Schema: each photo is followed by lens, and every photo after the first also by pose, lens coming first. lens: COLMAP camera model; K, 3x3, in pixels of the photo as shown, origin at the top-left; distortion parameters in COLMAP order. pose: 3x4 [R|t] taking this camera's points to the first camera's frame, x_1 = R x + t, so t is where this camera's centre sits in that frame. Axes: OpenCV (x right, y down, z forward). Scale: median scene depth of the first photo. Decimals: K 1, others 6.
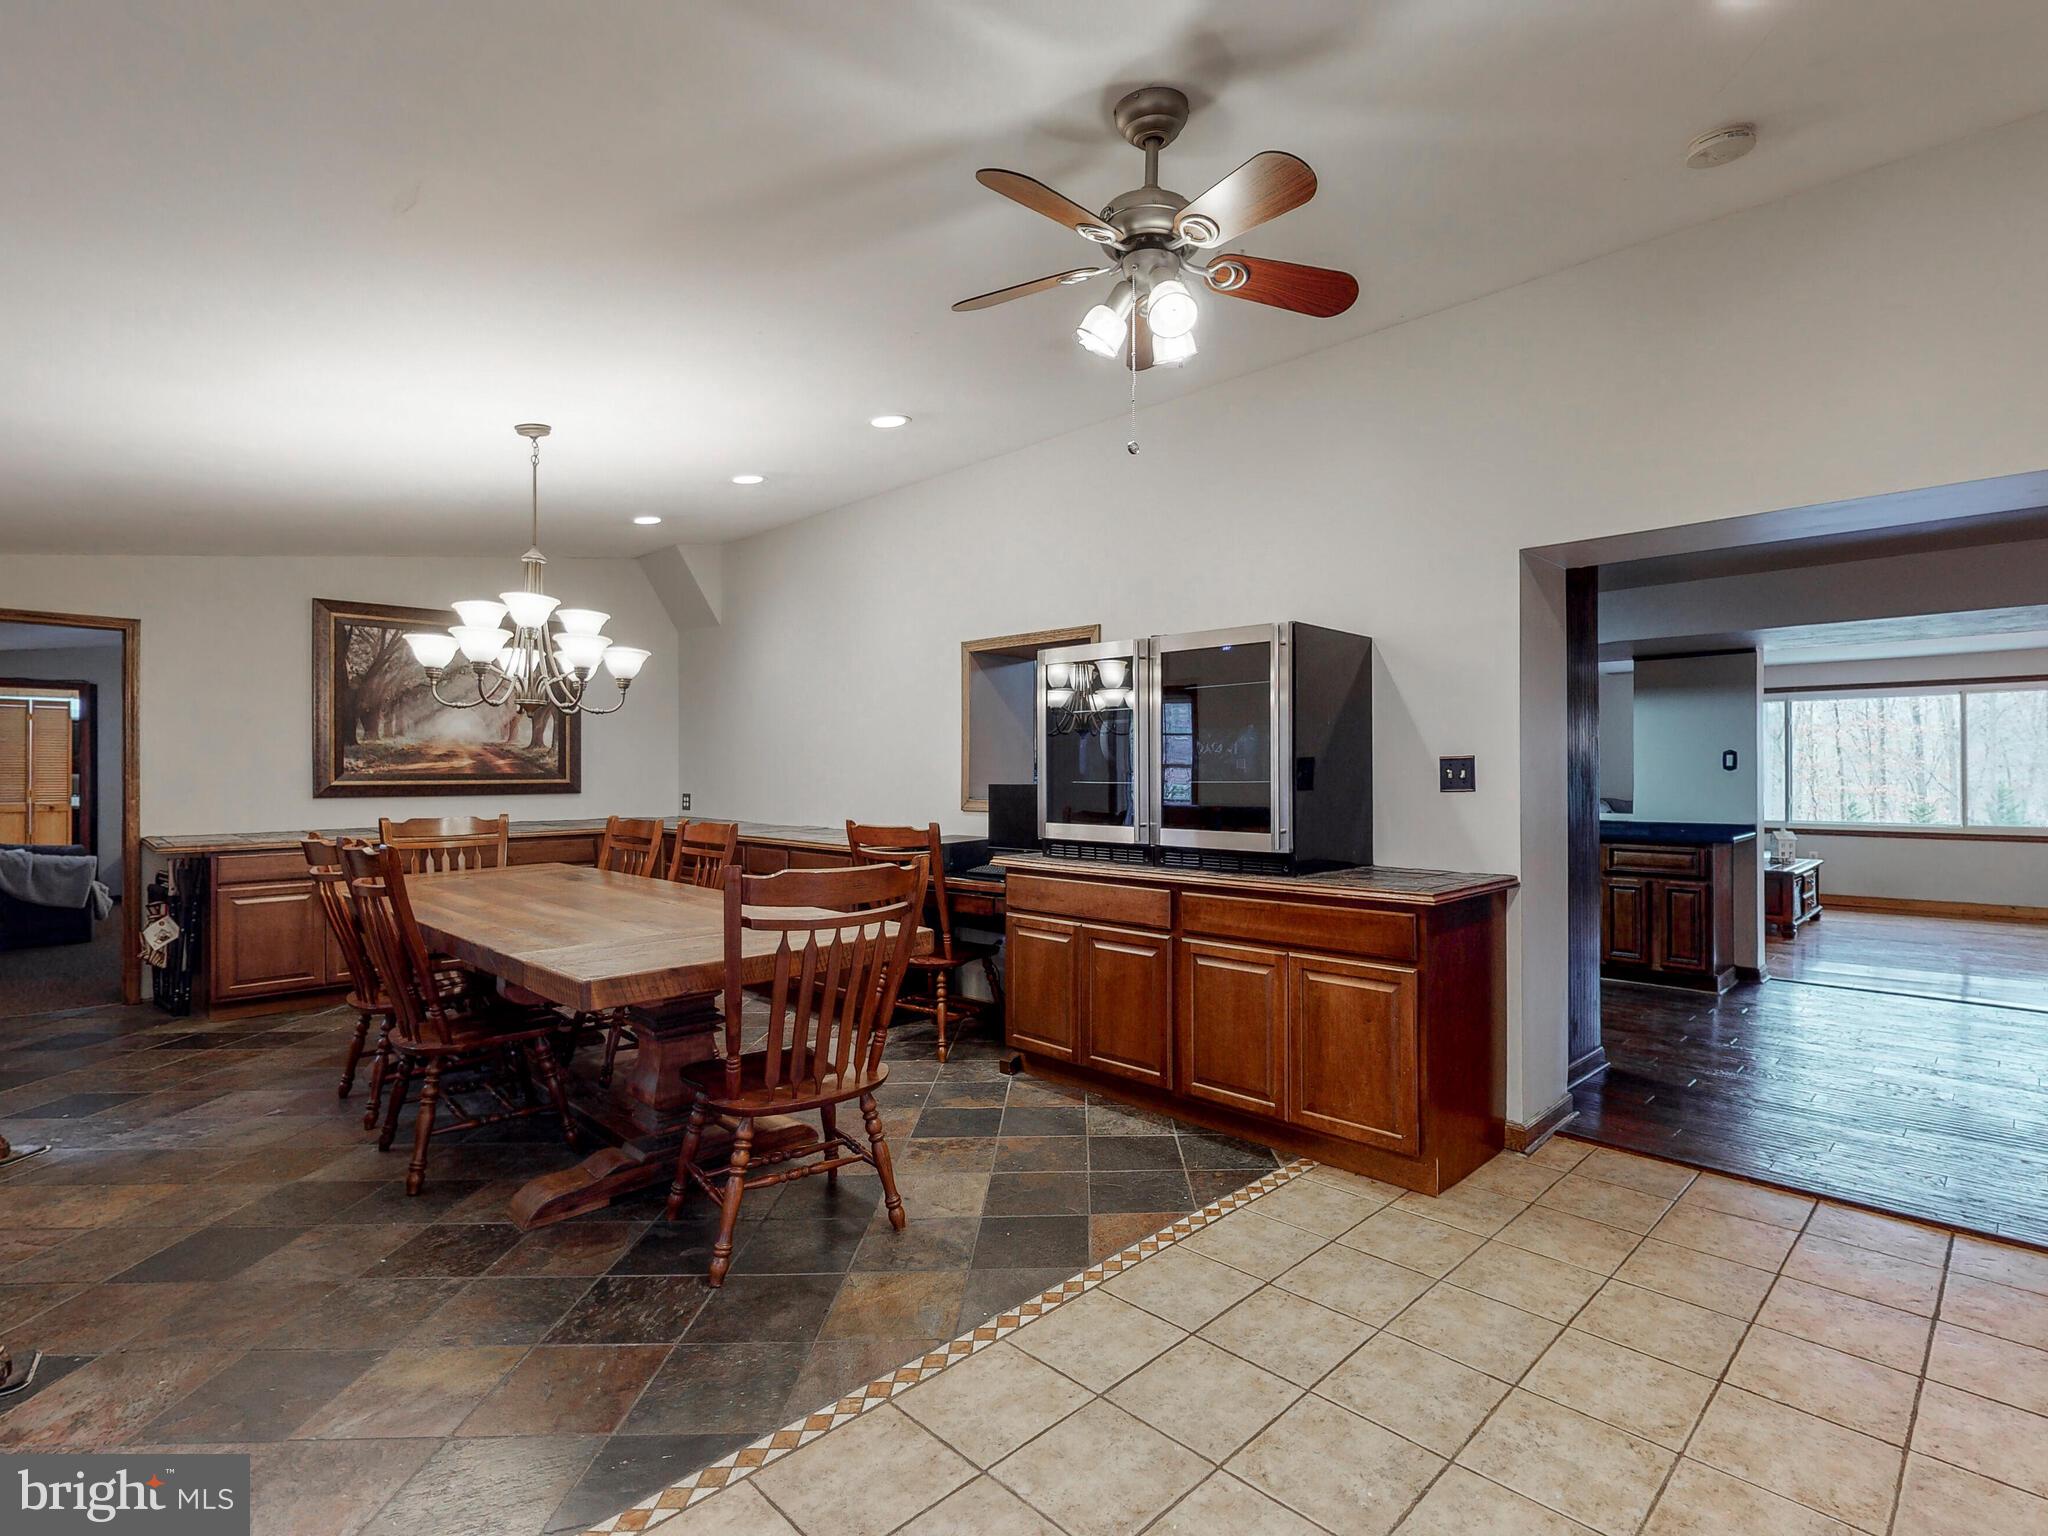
lens RADIAL K [[1009.7, 0, 1108.4], [0, 1009.7, 772.6], [0, 0, 1]] dist [0.004080, -0.000548]
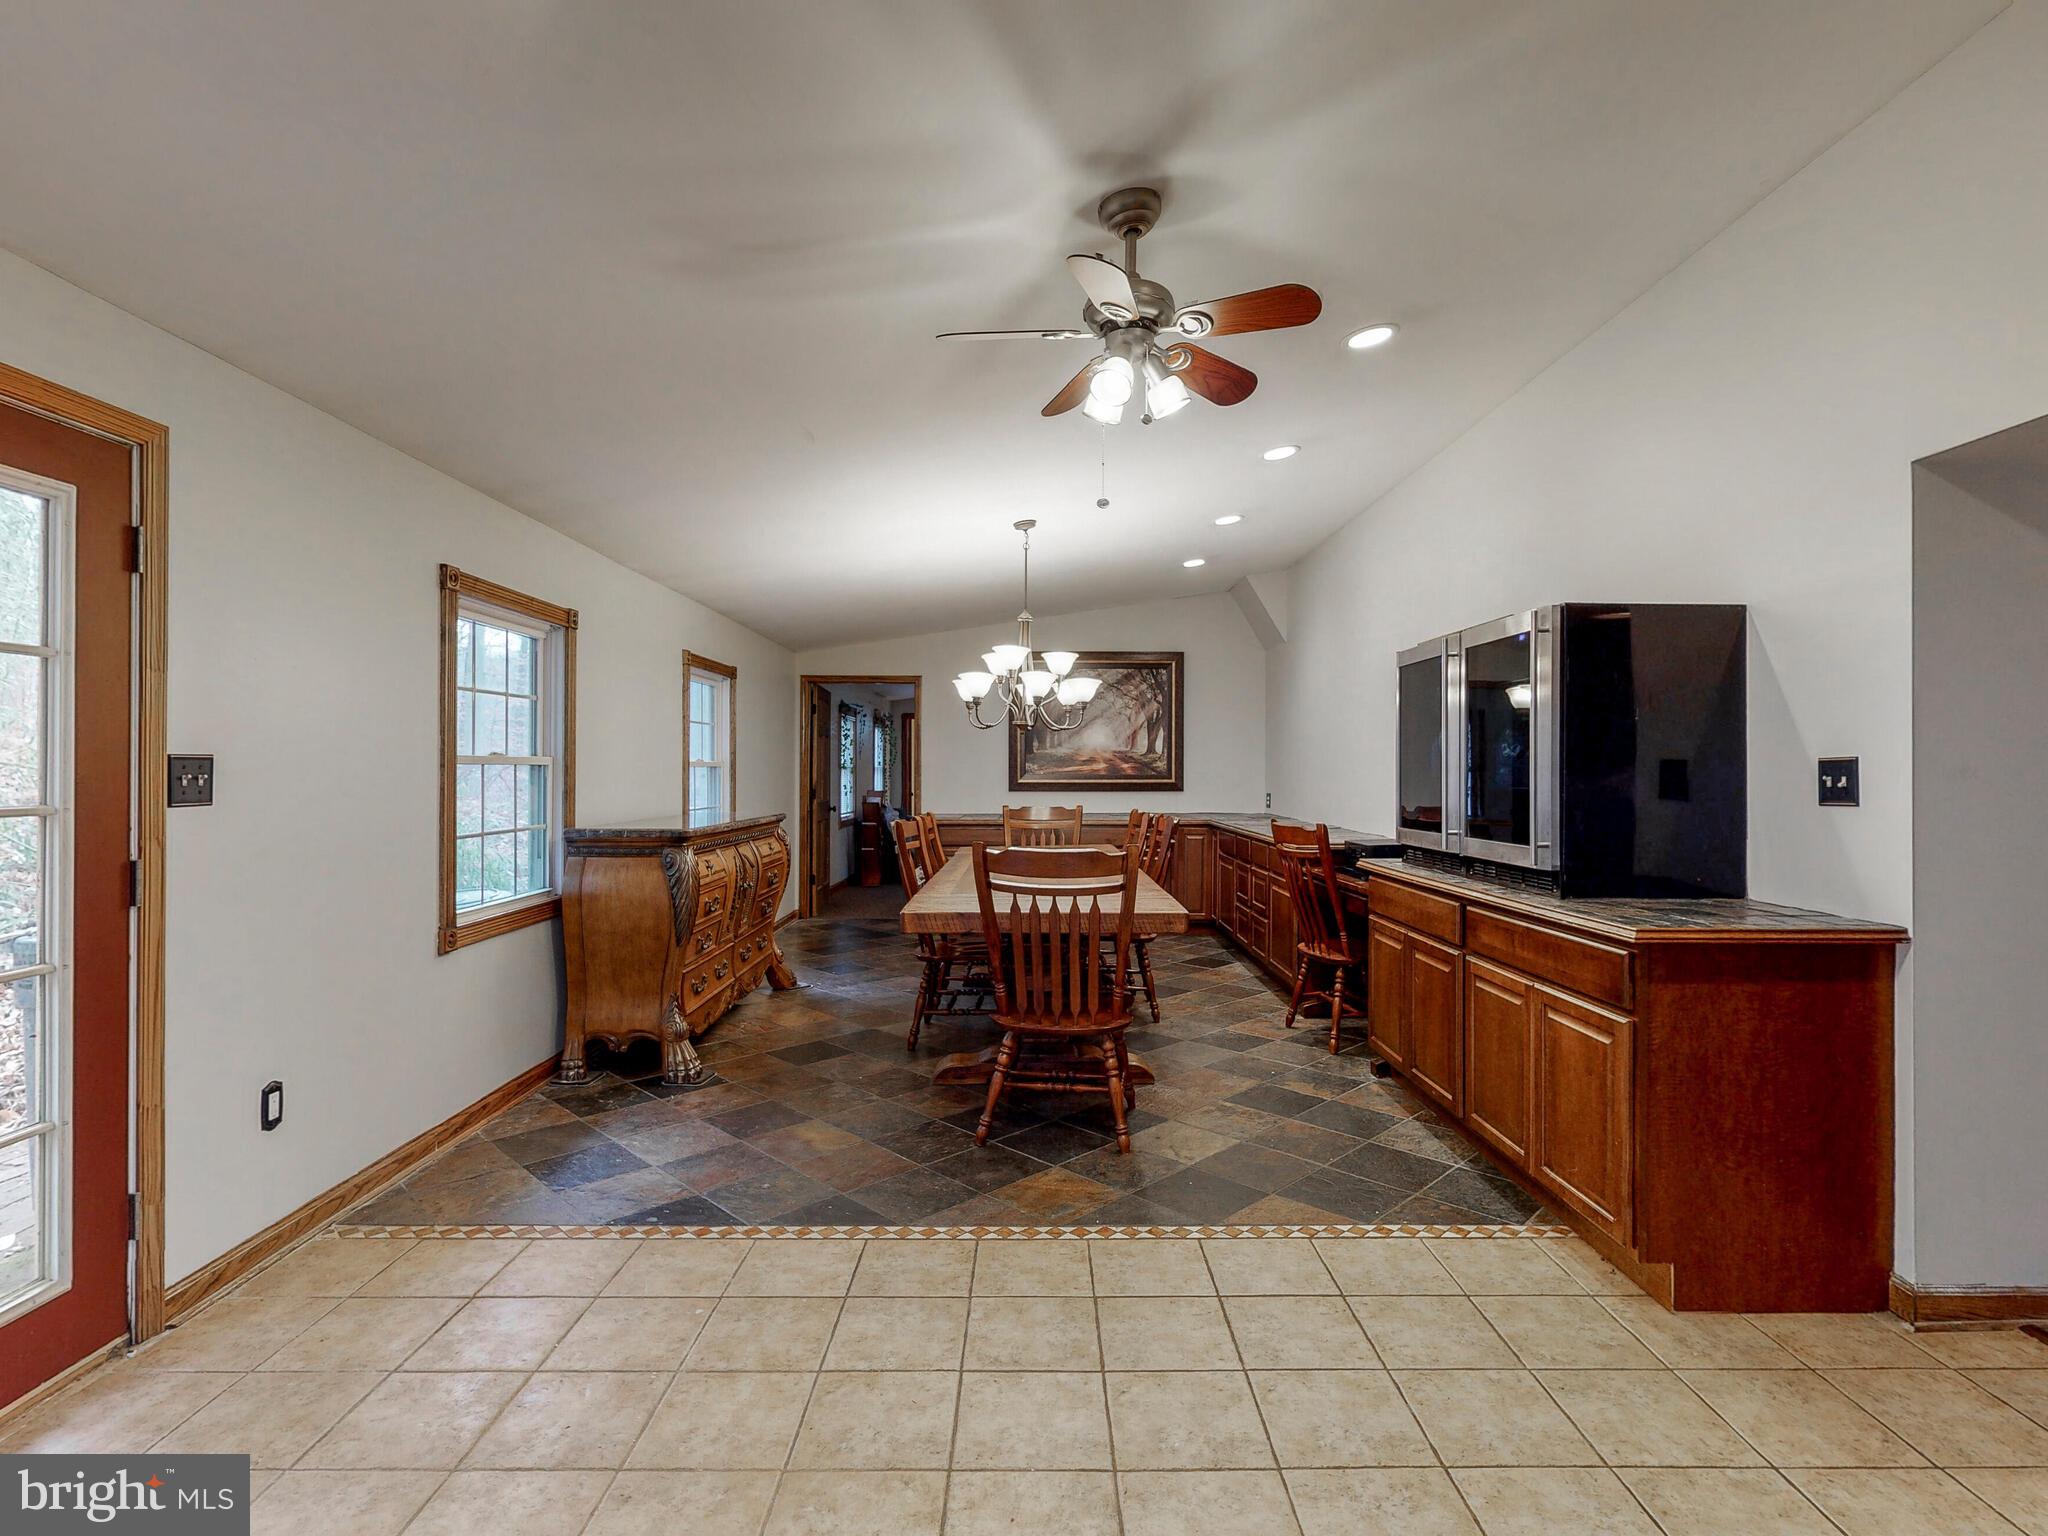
lens RADIAL K [[1009.7, 0, 1030.0], [0, 1009.7, 774.8], [0, 0, 1]] dist [0.004080, -0.000548]
pose [[0.685015, 0.004296, -0.728517, 0.509079], [-0.003373, 0.999991, 0.002725, -0.003933], [0.728521, 0.000590, 0.685023, 0.076990]]
